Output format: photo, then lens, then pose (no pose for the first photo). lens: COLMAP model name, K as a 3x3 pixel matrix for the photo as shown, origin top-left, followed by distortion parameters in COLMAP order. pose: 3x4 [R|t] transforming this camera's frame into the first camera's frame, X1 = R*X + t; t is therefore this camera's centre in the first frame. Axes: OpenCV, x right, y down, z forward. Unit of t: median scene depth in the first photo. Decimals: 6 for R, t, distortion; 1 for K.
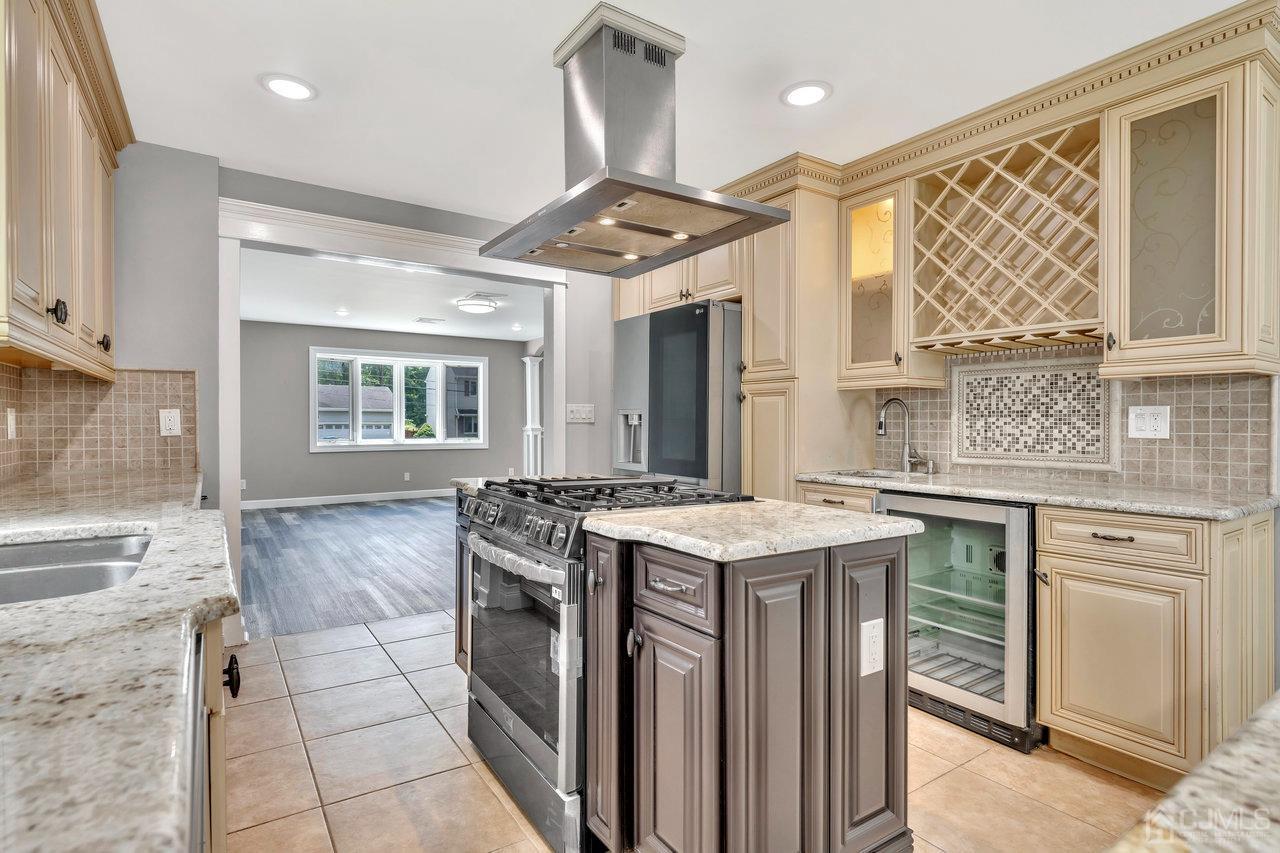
lens RADIAL K [[639.3, 0, 640.7], [0, 639.3, 427.9], [0, 0, 1]] dist [-0.000041, -0.000095]
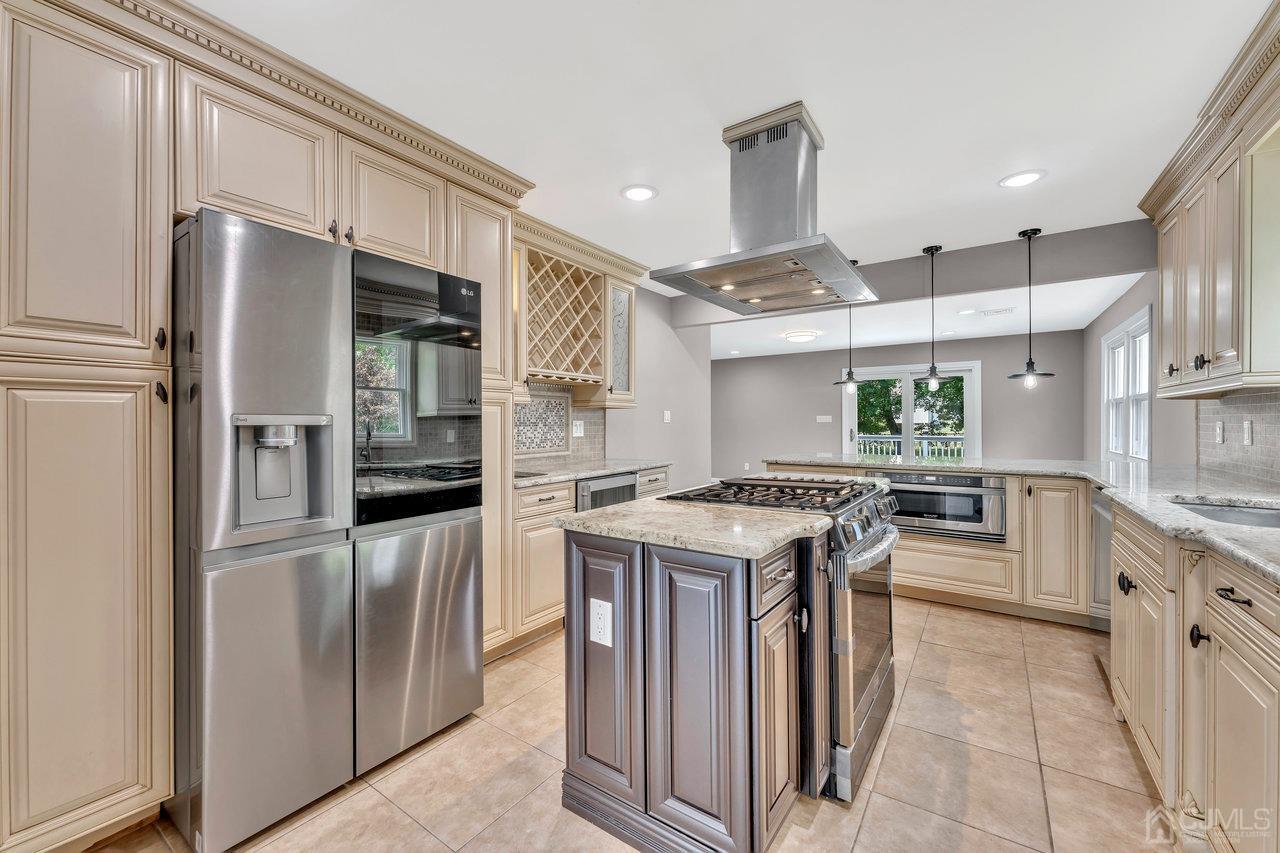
lens RADIAL K [[510.5, 0, 639.9], [0, 510.5, 420.7], [0, 0, 1]] dist [0.002874, 0.000240]
pose [[-0.377447, 0.000390, 0.926031, -0.687039], [0.007160, 0.999971, 0.002497, -0.032866], [-0.926004, 0.007572, -0.377439, 1.272581]]
